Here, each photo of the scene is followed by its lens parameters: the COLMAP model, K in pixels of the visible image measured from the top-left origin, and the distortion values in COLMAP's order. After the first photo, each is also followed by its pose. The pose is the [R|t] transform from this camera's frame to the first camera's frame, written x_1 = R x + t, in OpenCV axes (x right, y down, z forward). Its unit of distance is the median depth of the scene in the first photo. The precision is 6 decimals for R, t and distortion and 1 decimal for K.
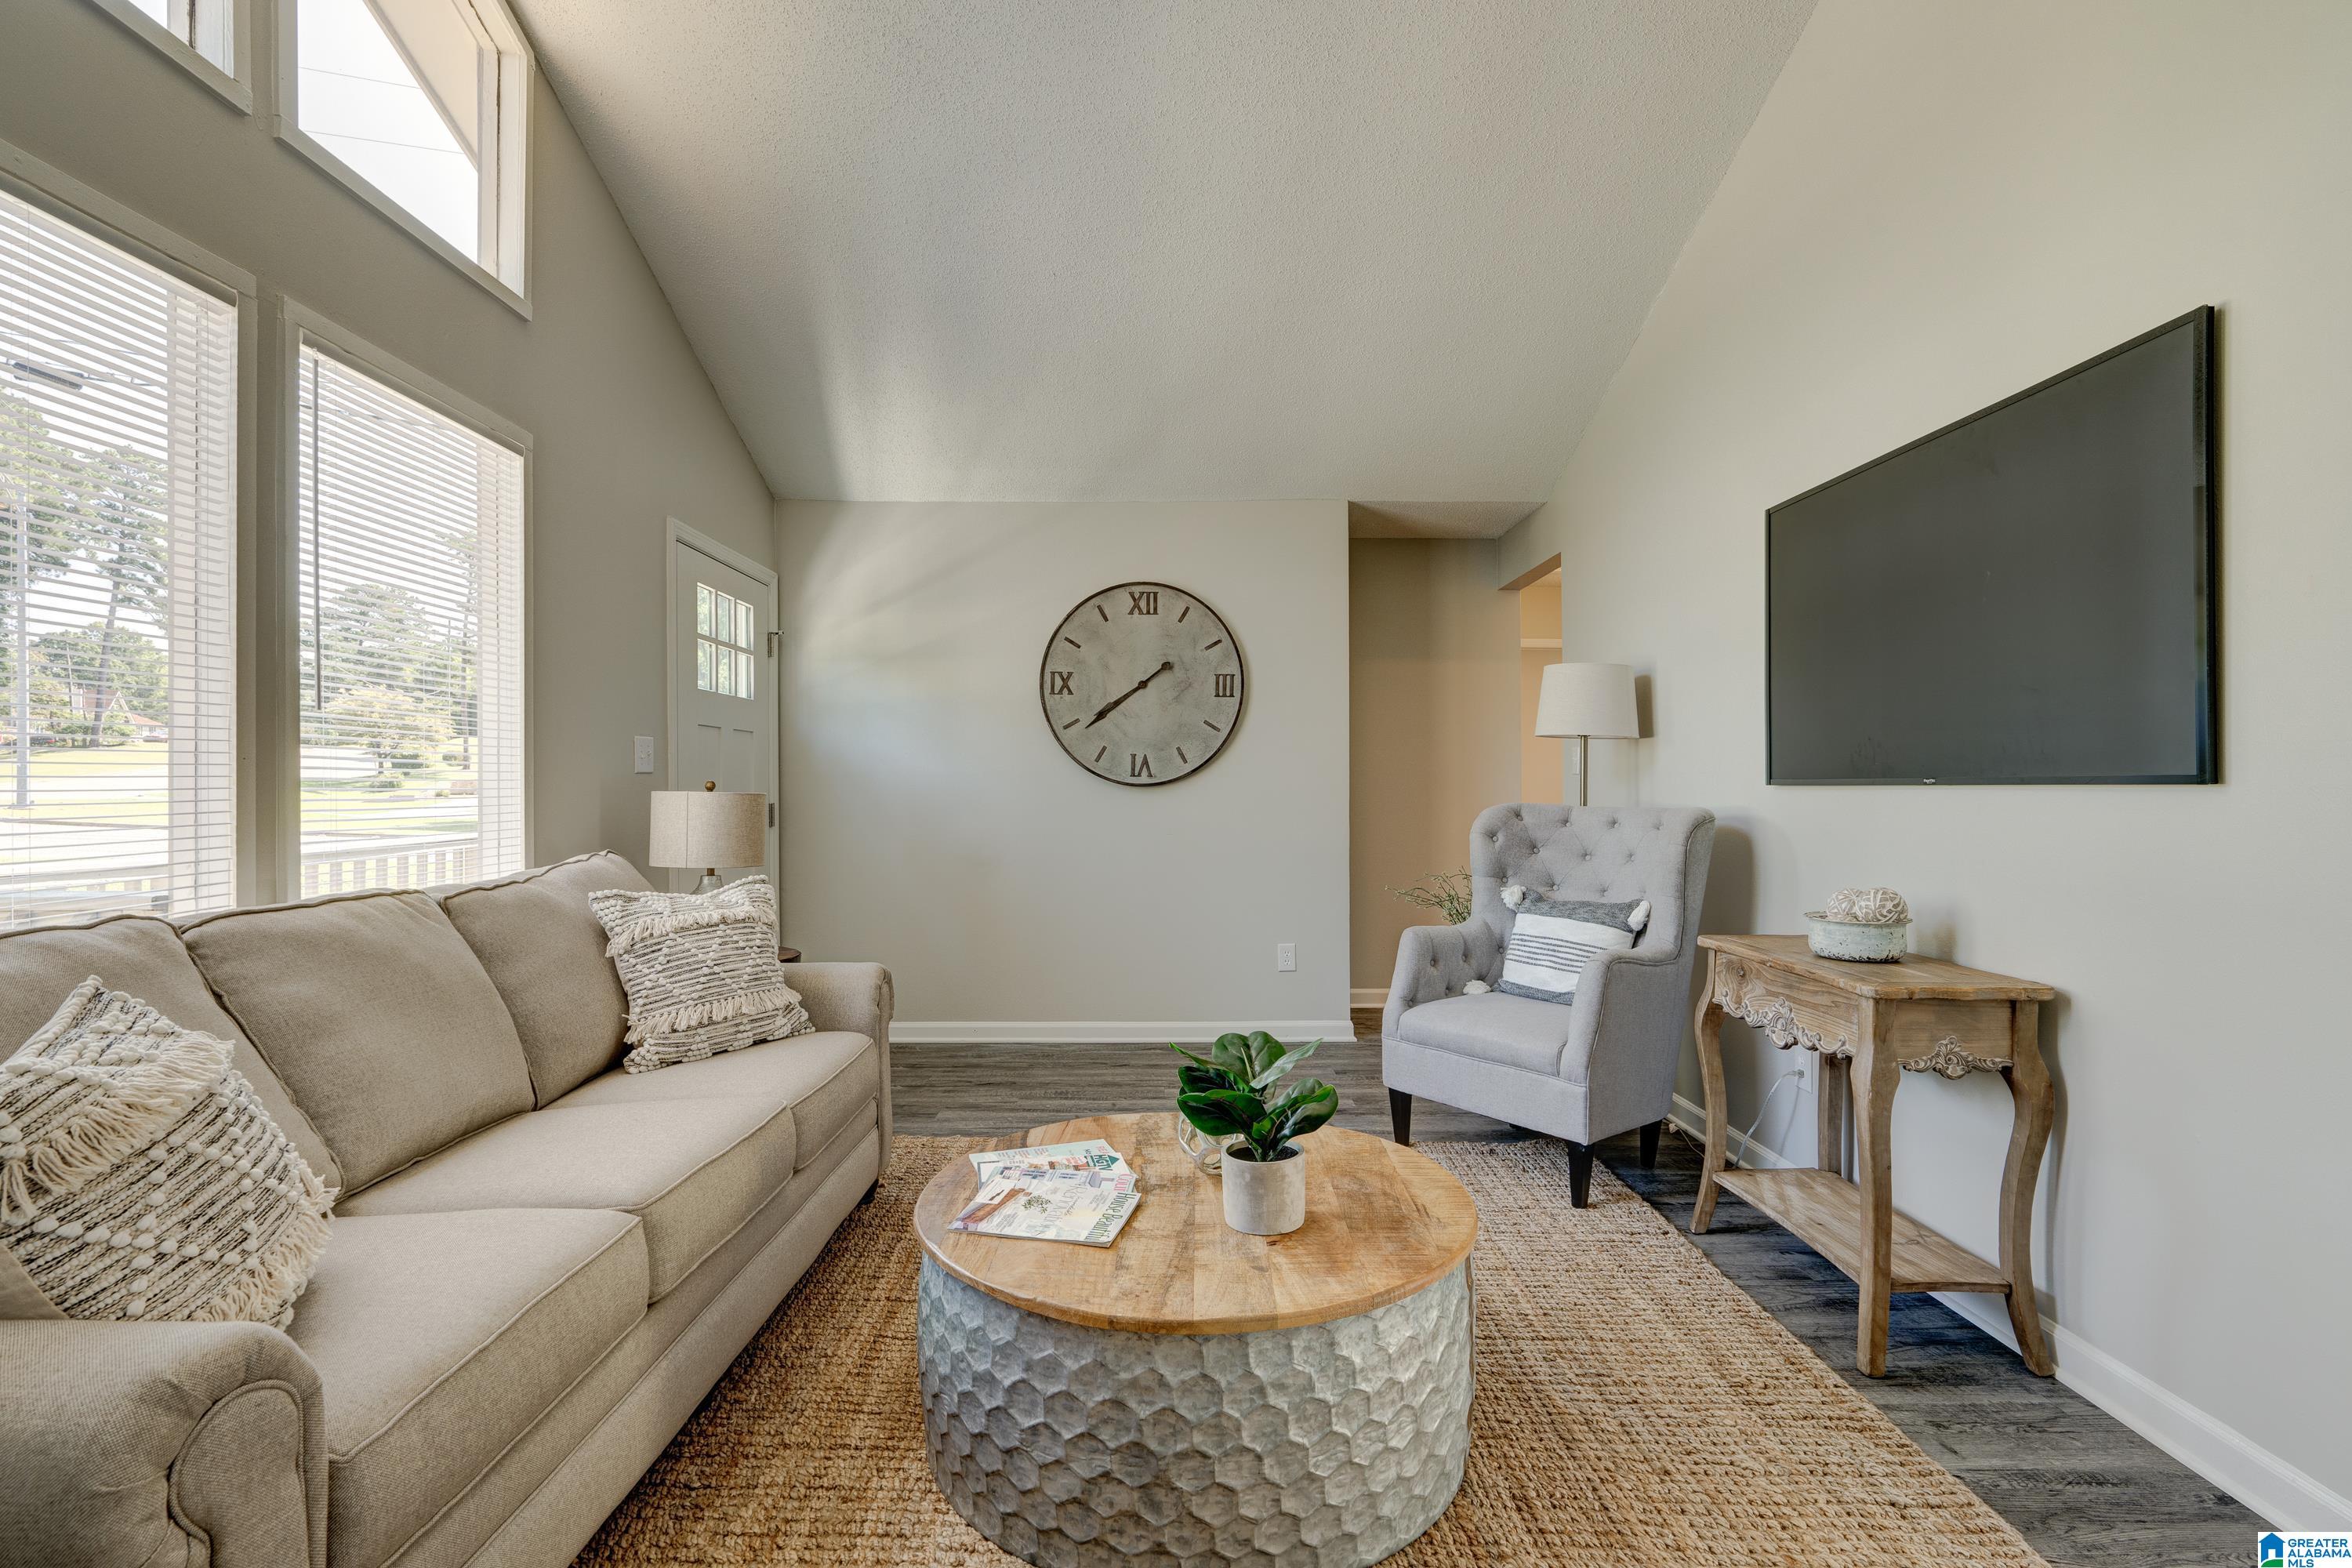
lens RADIAL K [[1134.6, 0, 1176.0], [0, 1134.6, 784.0], [0, 0, 1]] dist [-0.006979, 0.000282]
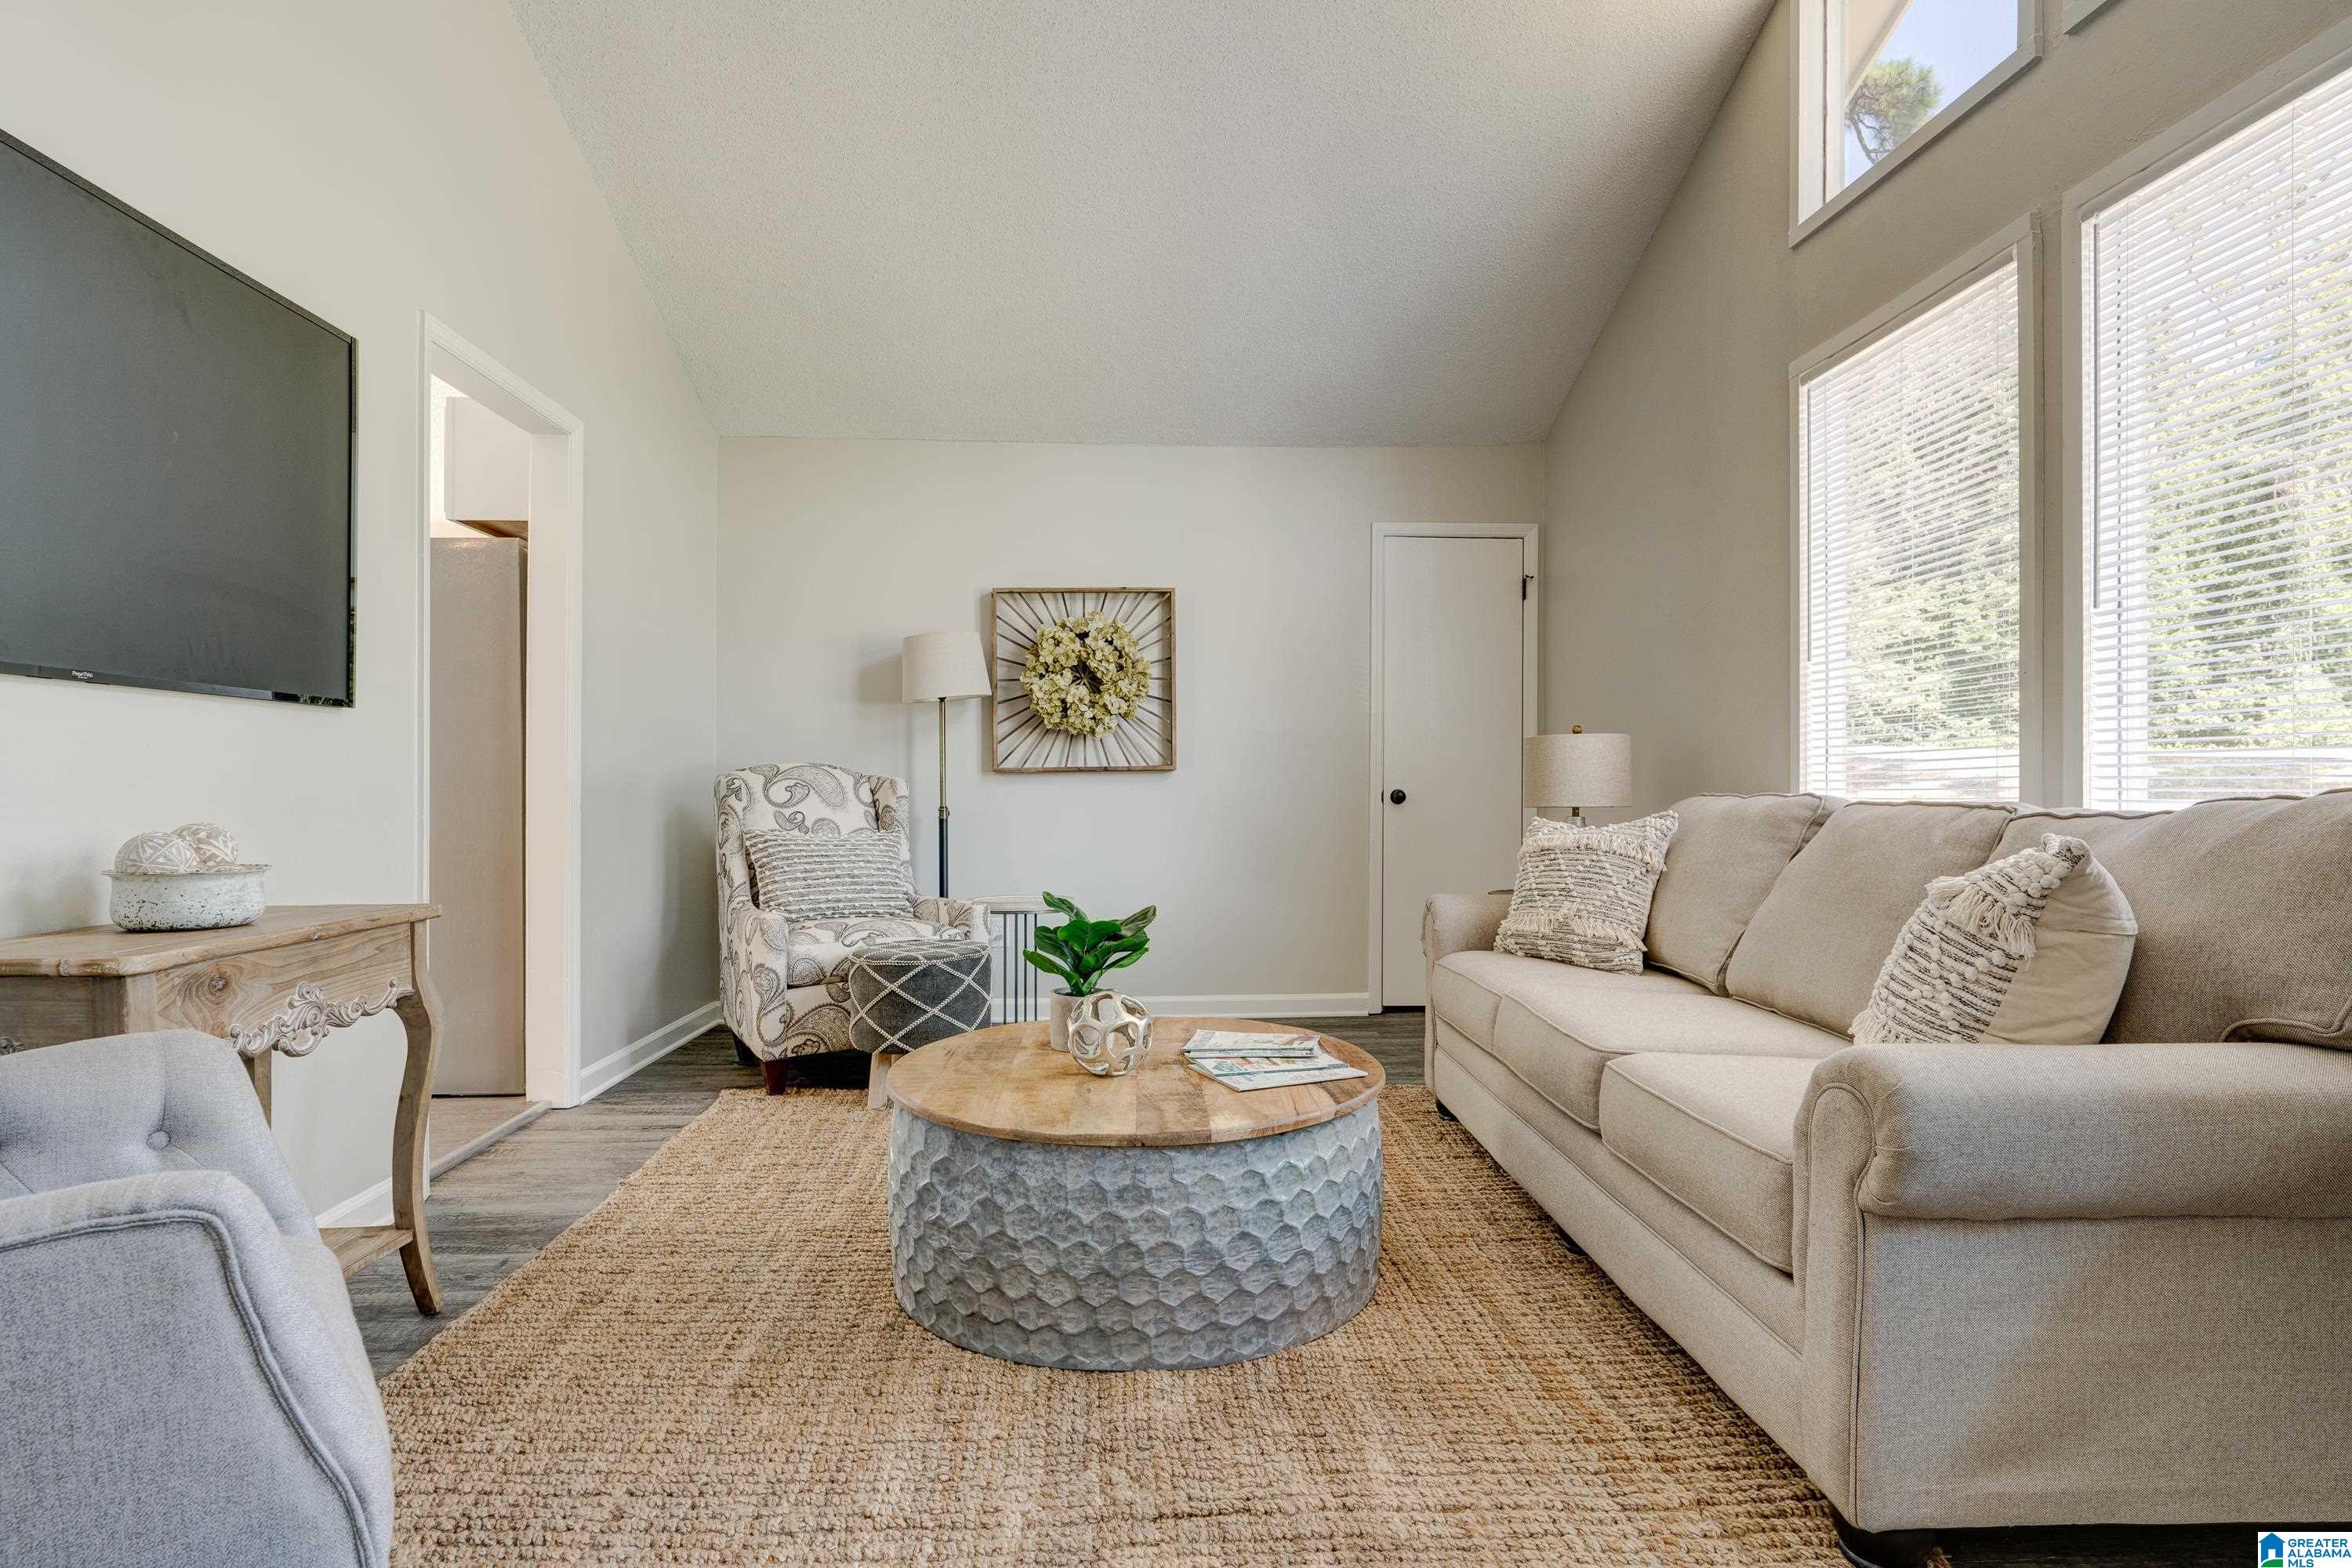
lens RADIAL K [[1218.0, 0, 1176.0], [0, 1218.0, 784.0], [0, 0, 1]] dist [0.000399, 0.000122]
pose [[-0.999707, 0.002953, -0.024026, 0.007472], [0.002724, 0.999951, 0.009532, 0.065522], [0.024053, 0.009463, -0.999666, 1.978966]]
